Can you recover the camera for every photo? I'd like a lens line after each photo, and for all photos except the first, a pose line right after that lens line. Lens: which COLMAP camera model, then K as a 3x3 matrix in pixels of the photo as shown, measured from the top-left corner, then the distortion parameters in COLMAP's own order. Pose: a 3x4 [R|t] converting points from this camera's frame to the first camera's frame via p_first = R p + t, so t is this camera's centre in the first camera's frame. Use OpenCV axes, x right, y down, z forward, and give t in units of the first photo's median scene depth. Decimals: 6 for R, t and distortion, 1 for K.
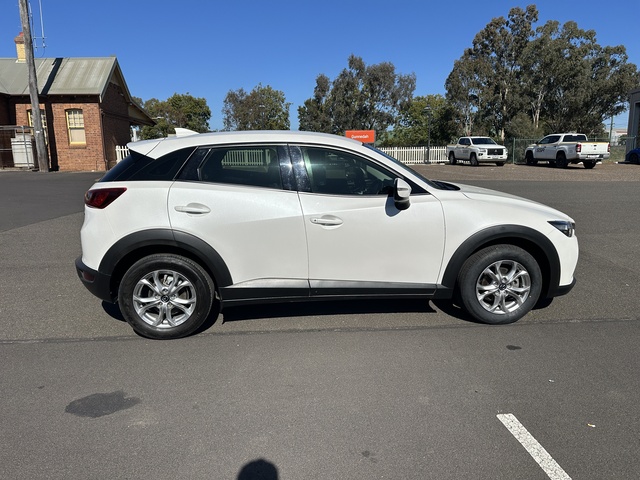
lens RADIAL K [[460.8, 0, 313.4], [0, 460.8, 241.0], [0, 0, 1]] dist [0.017209, -0.032791]
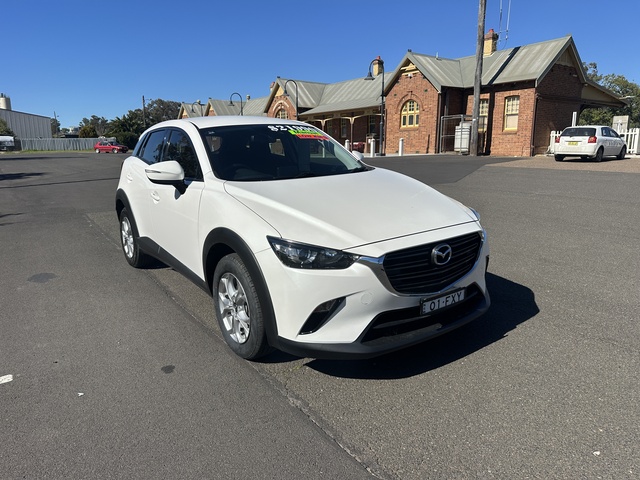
lens RADIAL K [[460.8, 0, 322.2], [0, 460.8, 234.4], [0, 0, 1]] dist [0.017209, -0.032791]
pose [[0.485468, 0.173166, -0.856933, 0.213805], [-0.160282, 0.981203, 0.107475, -0.024399], [0.859436, 0.085175, 0.504098, 0.138208]]
